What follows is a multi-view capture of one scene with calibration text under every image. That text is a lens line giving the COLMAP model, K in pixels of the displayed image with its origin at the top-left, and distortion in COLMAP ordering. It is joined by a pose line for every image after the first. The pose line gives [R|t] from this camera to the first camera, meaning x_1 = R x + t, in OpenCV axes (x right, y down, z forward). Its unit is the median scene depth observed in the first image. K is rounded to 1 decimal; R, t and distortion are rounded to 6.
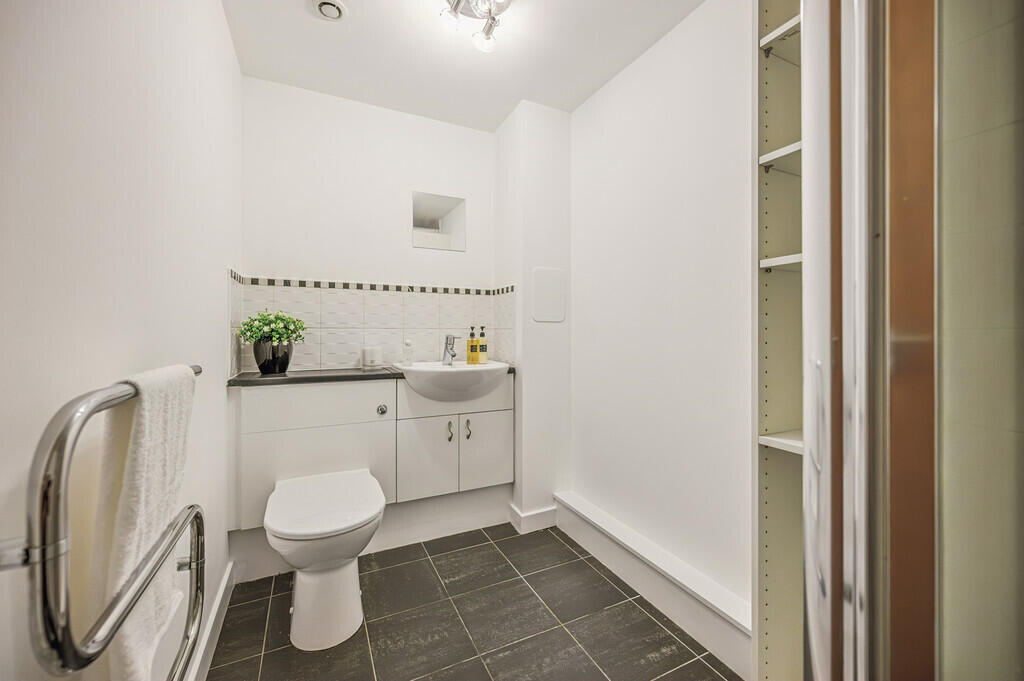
lens RADIAL K [[409.8, 0, 511.1], [0, 409.8, 325.8], [0, 0, 1]] dist [0.000022, 0.000002]
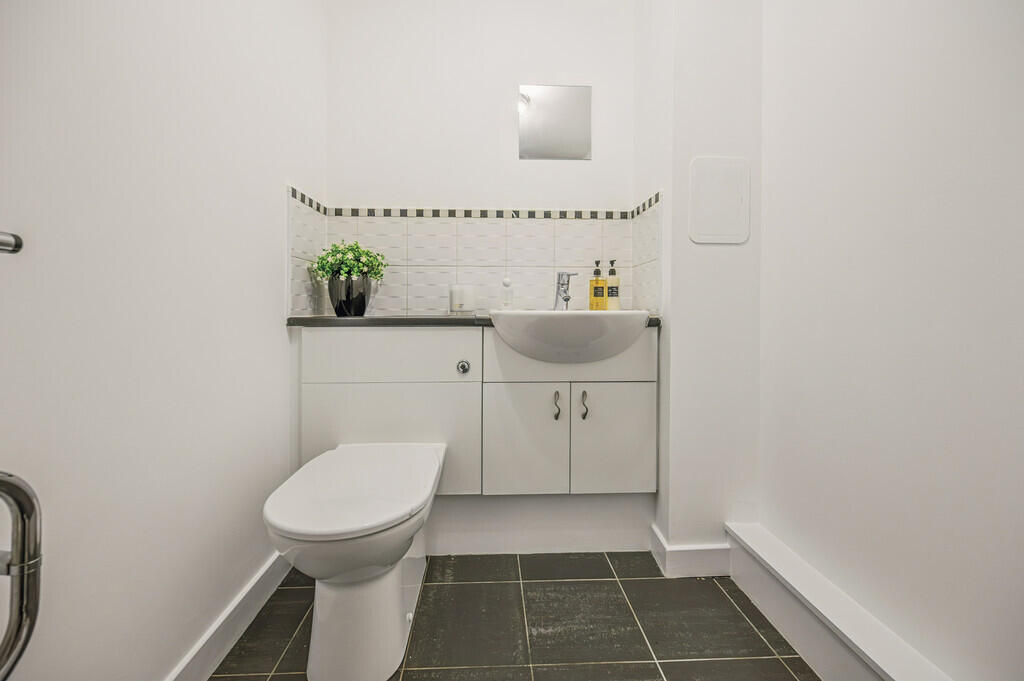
lens RADIAL K [[414.7, 0, 508.7], [0, 414.7, 313.3], [0, 0, 1]] dist [-0.001102, -0.000023]
pose [[0.918028, 0.005711, -0.396474, 0.051980], [0.001383, 0.999844, 0.017604, 0.086350], [0.396512, -0.016709, 0.917877, 0.315293]]
